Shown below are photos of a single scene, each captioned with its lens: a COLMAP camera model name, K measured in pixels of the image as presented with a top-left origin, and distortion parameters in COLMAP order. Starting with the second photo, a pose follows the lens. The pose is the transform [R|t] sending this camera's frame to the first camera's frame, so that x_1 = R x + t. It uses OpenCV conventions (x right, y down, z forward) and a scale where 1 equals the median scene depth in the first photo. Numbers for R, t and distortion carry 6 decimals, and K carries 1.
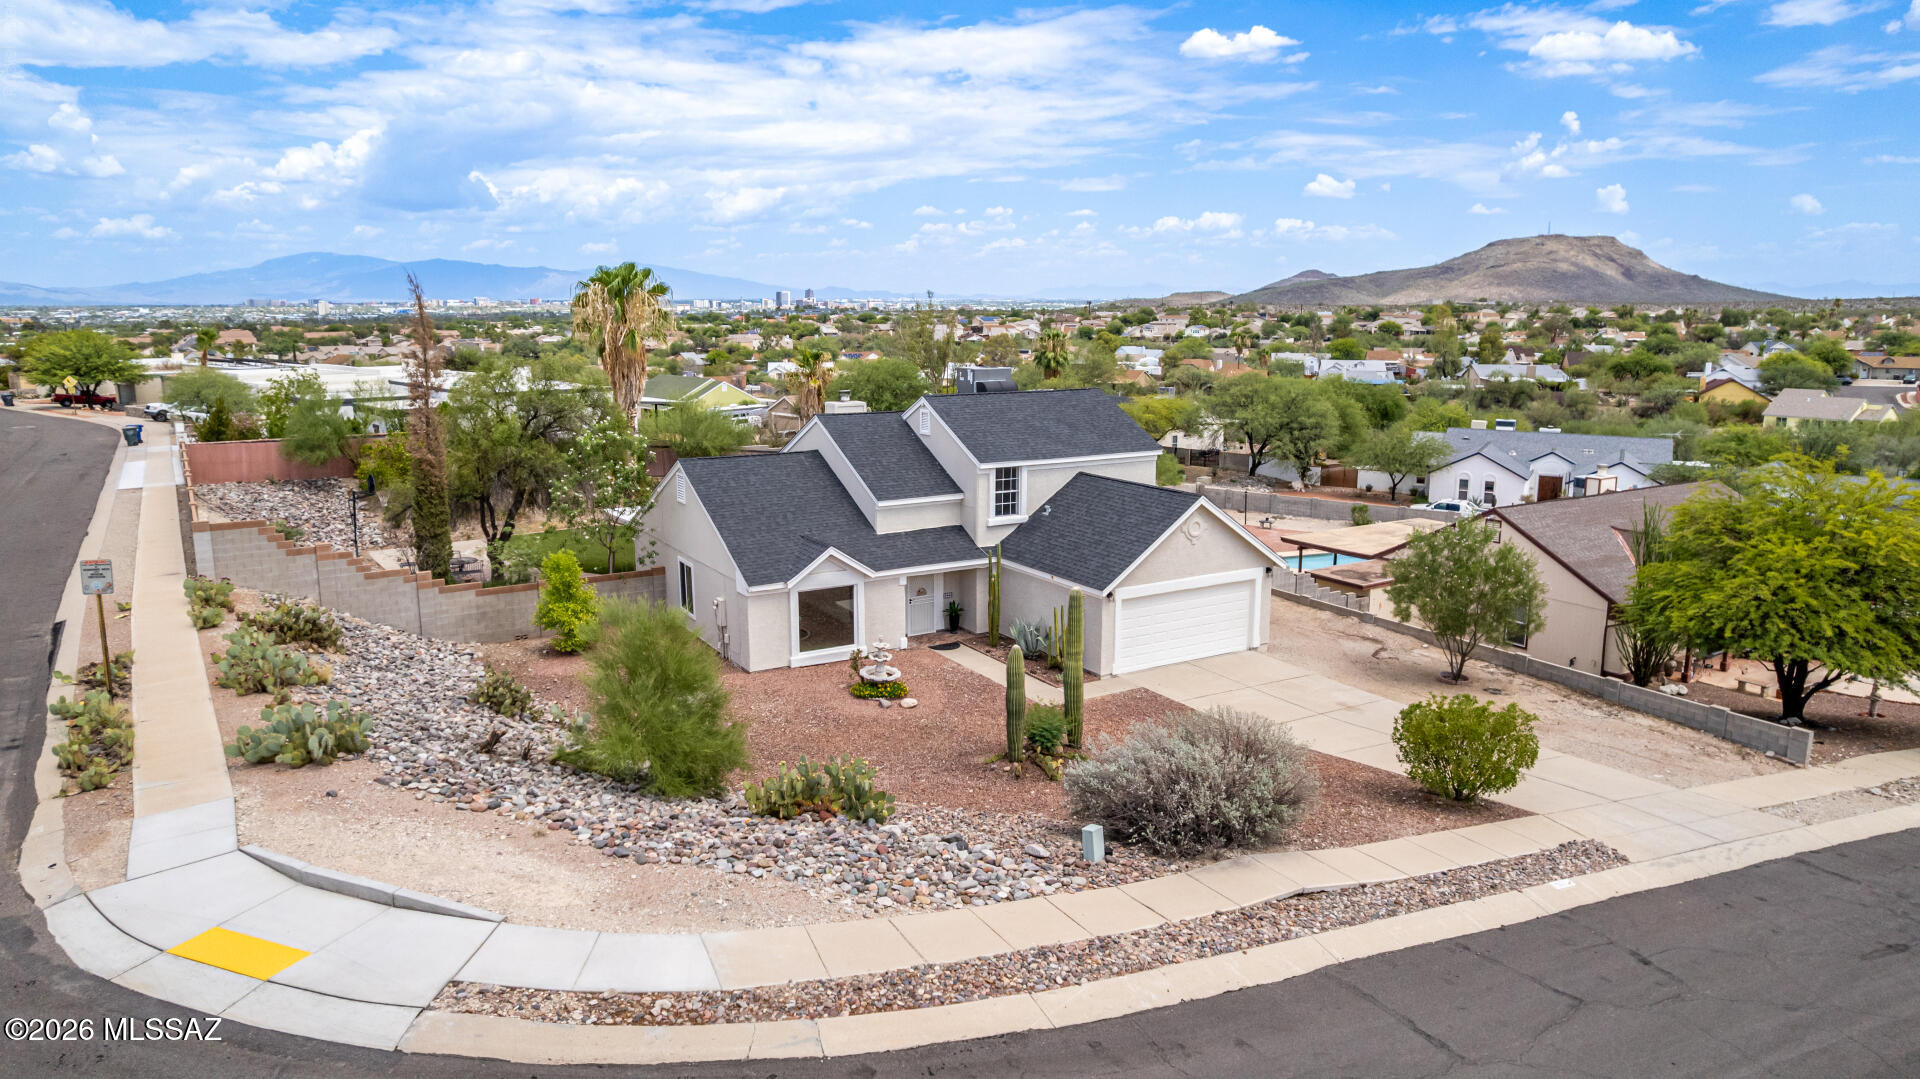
lens RADIAL K [[1227.9, 0, 962.4], [0, 1227.9, 532.2], [0, 0, 1]] dist [-0.076361, 0.067320]
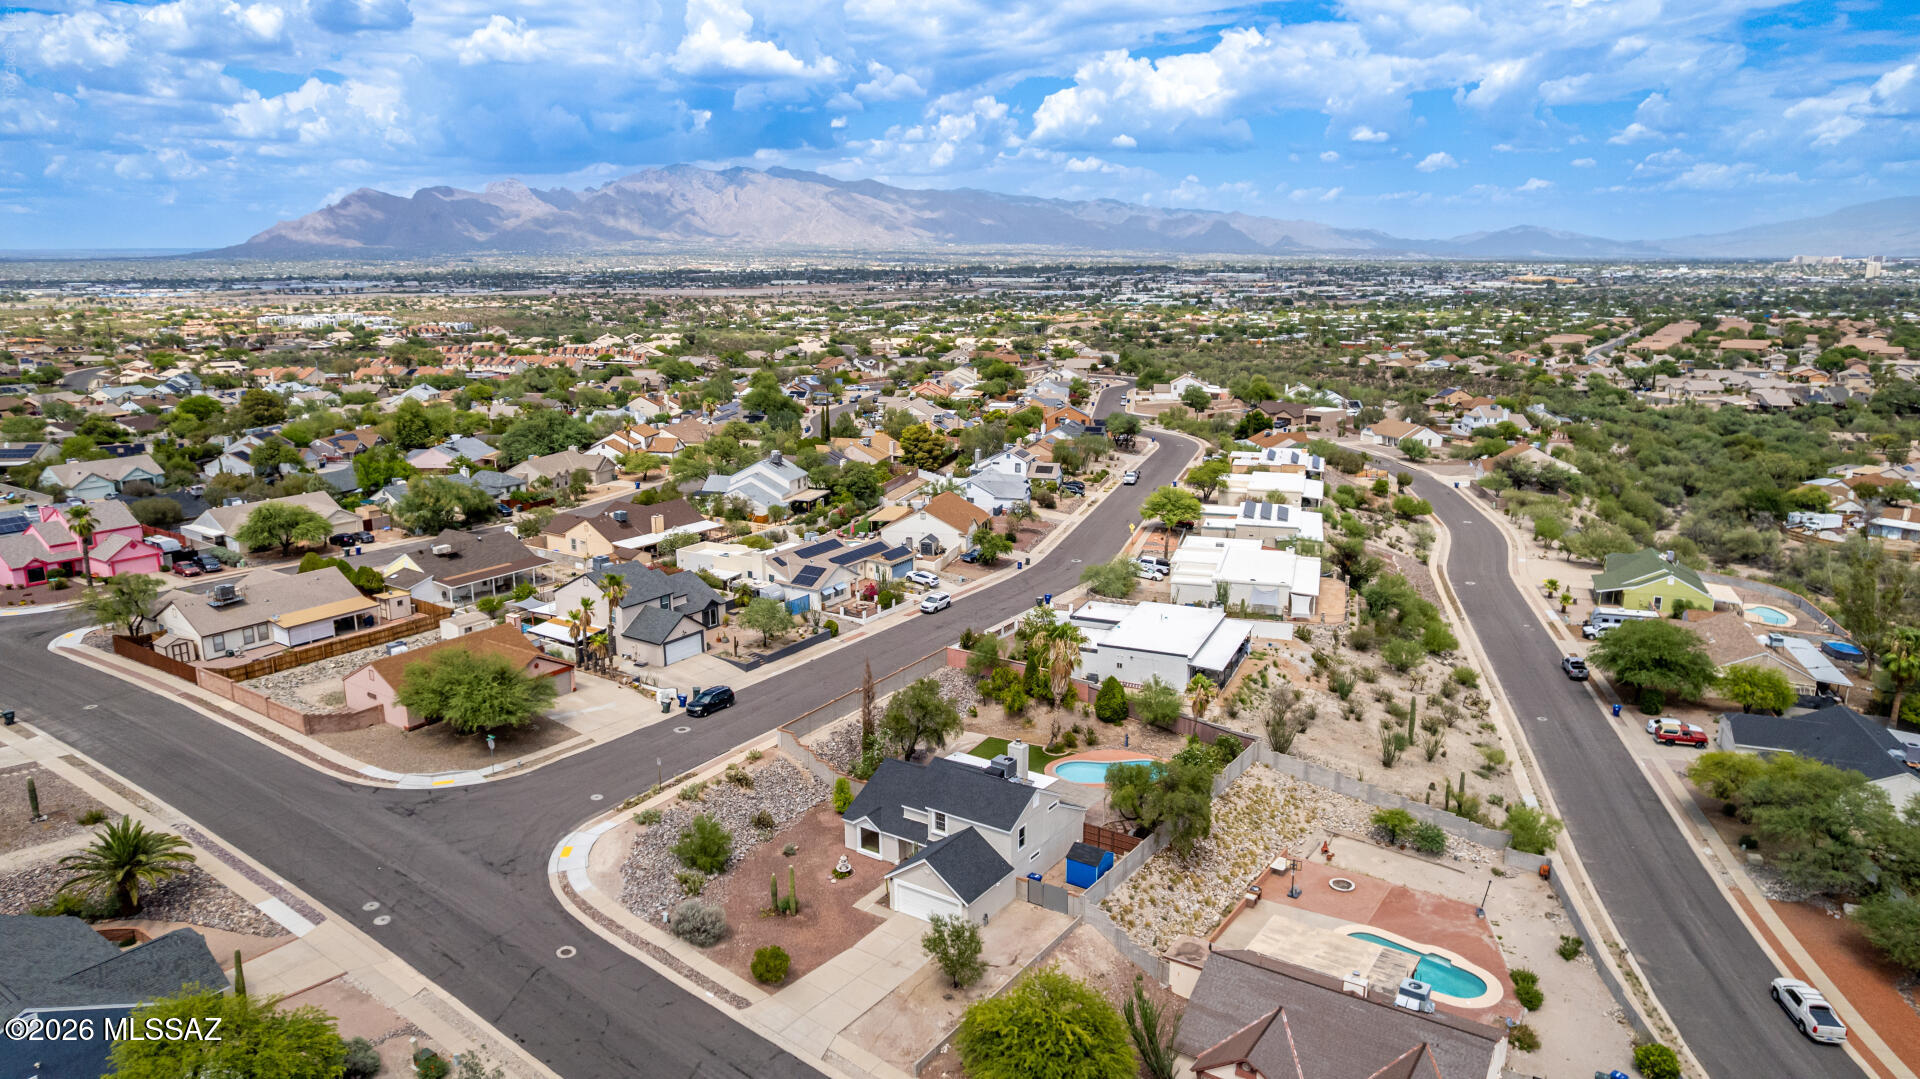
lens RADIAL K [[1227.9, 0, 962.4], [0, 1227.9, 532.2], [0, 0, 1]] dist [-0.076361, 0.067320]
pose [[0.424074, 0.200123, -0.883239, 2.003585], [-0.164866, 0.976042, 0.141992, -0.910781], [0.890494, 0.085400, 0.446908, -0.040958]]
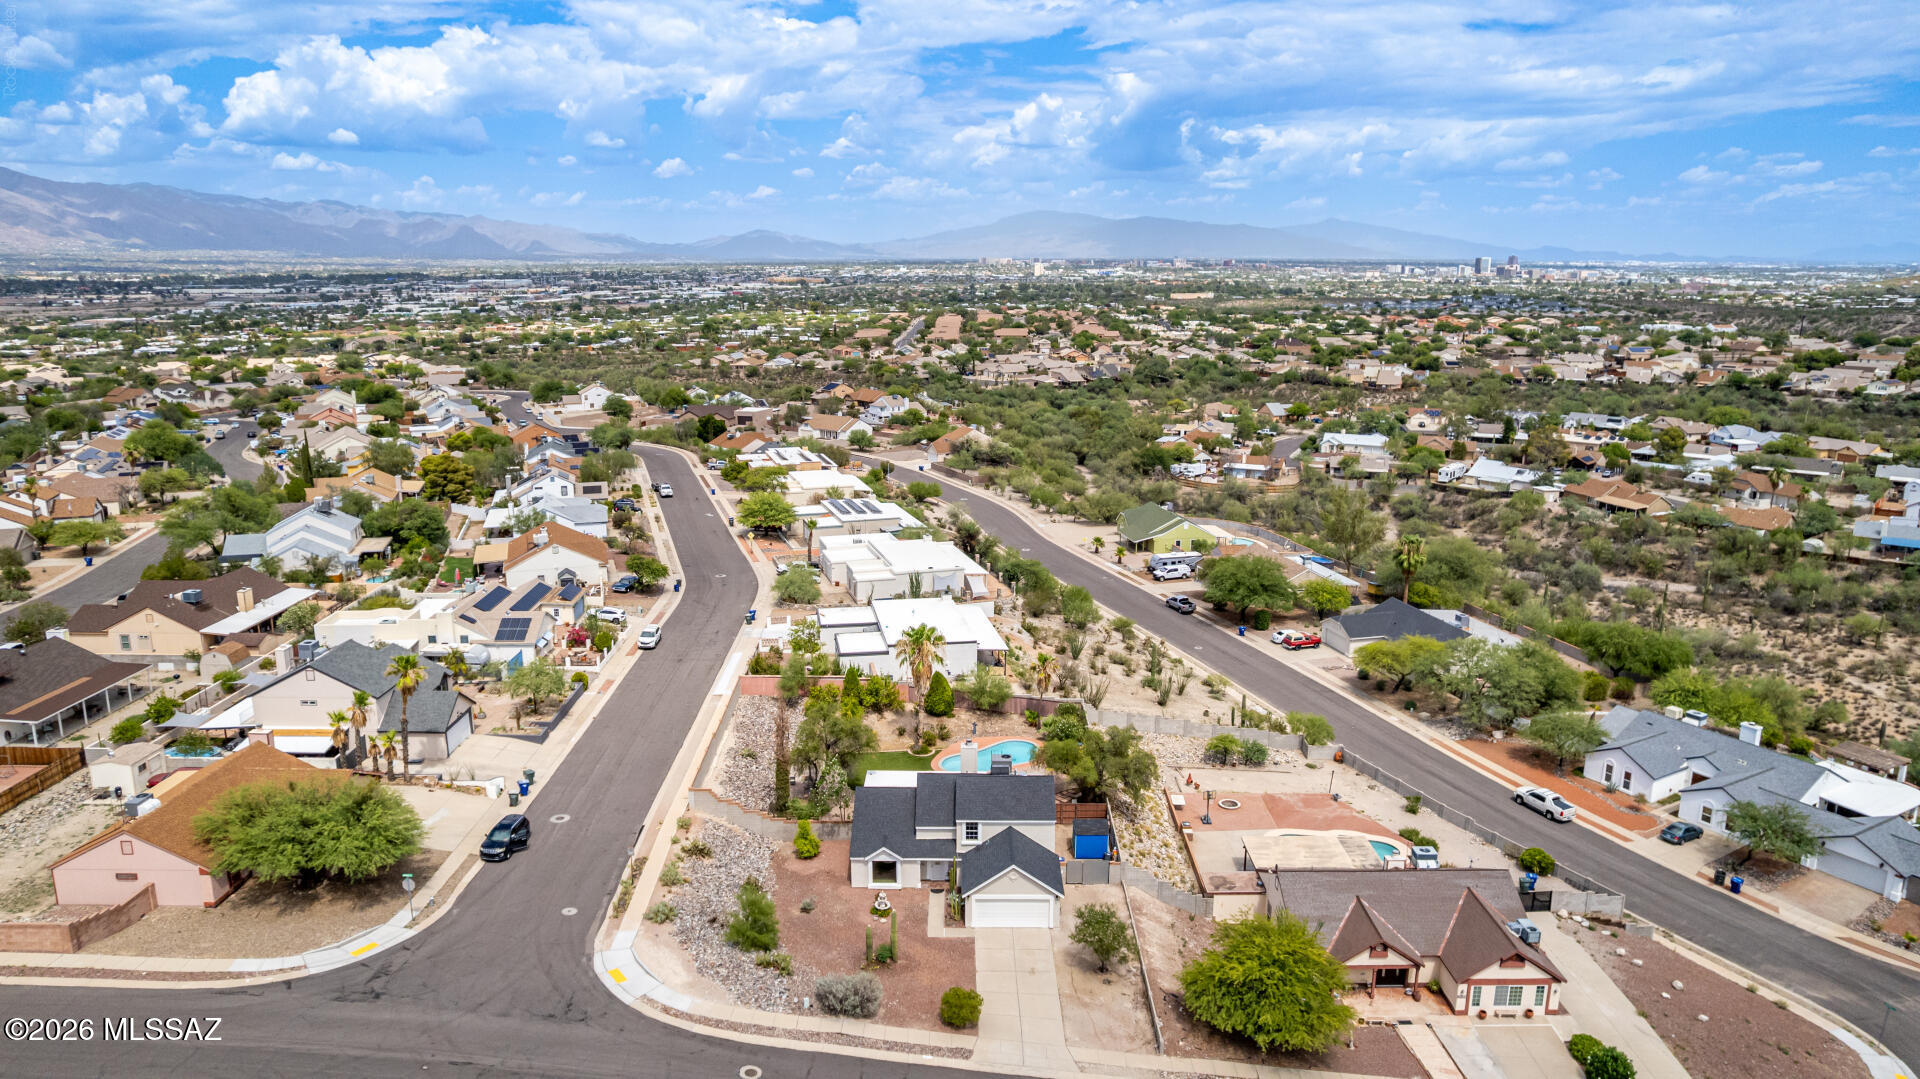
lens RADIAL K [[1227.9, 0, 962.4], [0, 1227.9, 532.2], [0, 0, 1]] dist [-0.076361, 0.067320]
pose [[0.854430, 0.115798, -0.506497, 1.135194], [-0.098450, 0.993270, 0.061008, -0.739863], [0.510153, -0.002263, 0.860080, -1.000677]]
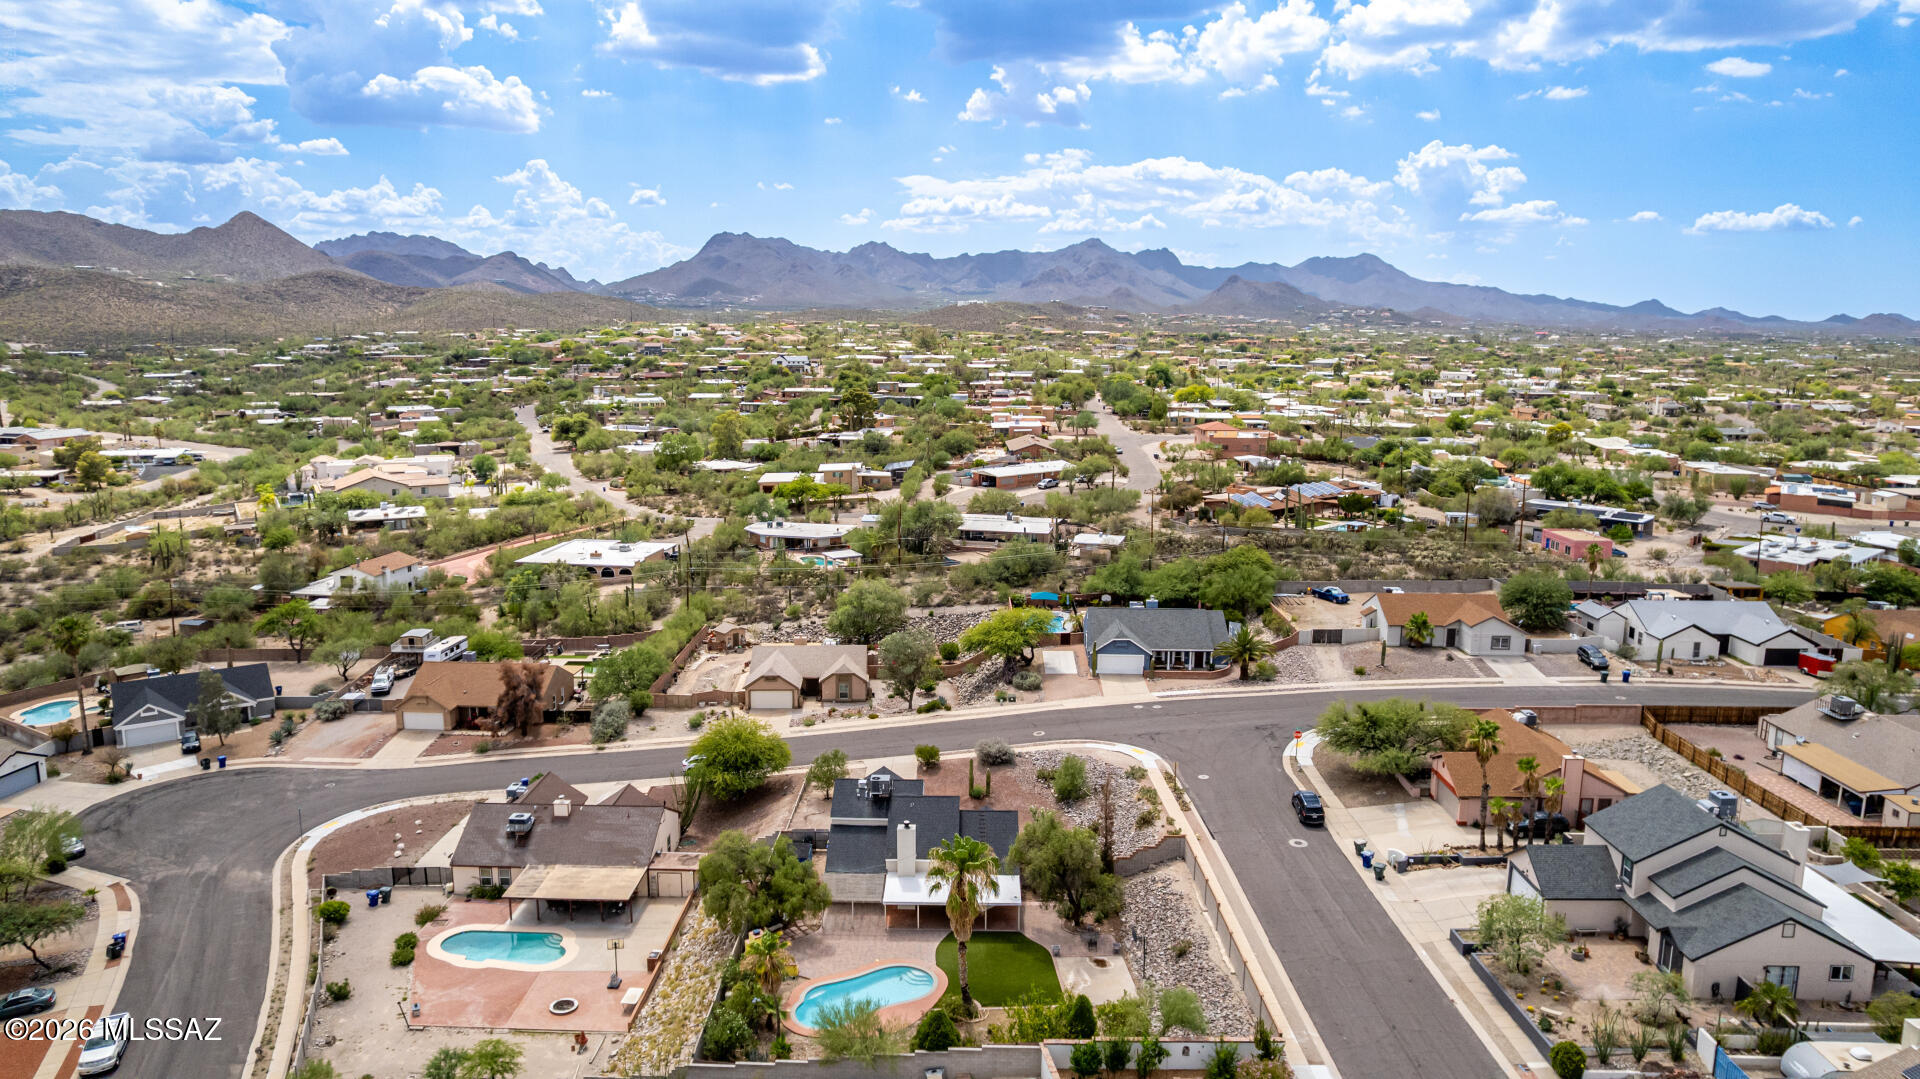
lens RADIAL K [[1227.9, 0, 962.4], [0, 1227.9, 532.2], [0, 0, 1]] dist [-0.076361, 0.067320]
pose [[-0.848569, -0.098114, 0.519908, -1.423607], [0.082642, 0.946015, 0.313410, -1.426777], [-0.522591, 0.308916, -0.794651, 2.936755]]
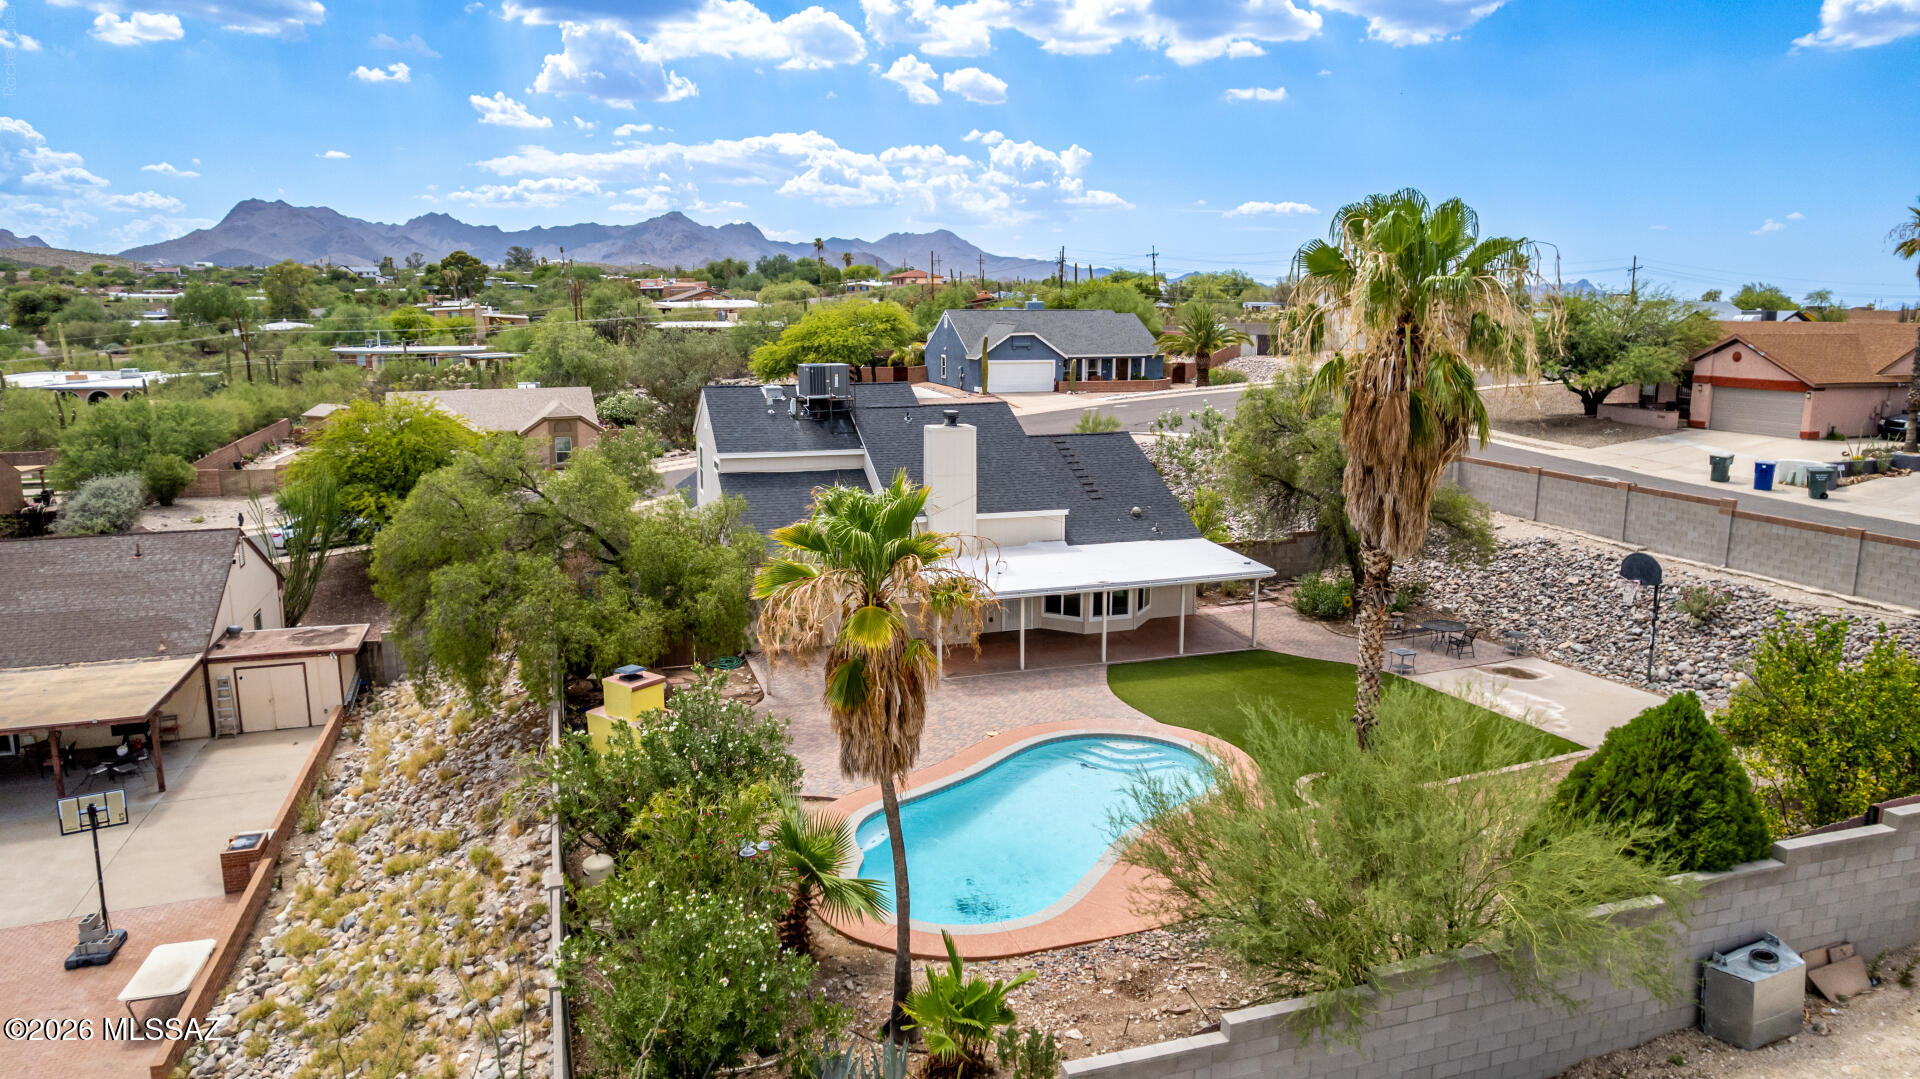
lens RADIAL K [[1227.9, 0, 962.4], [0, 1227.9, 532.2], [0, 0, 1]] dist [-0.076361, 0.067320]
pose [[-0.974581, -0.043390, 0.219793, -0.349089], [0.036851, 0.936655, 0.348308, -0.376559], [-0.220983, 0.347554, -0.911248, 2.135577]]
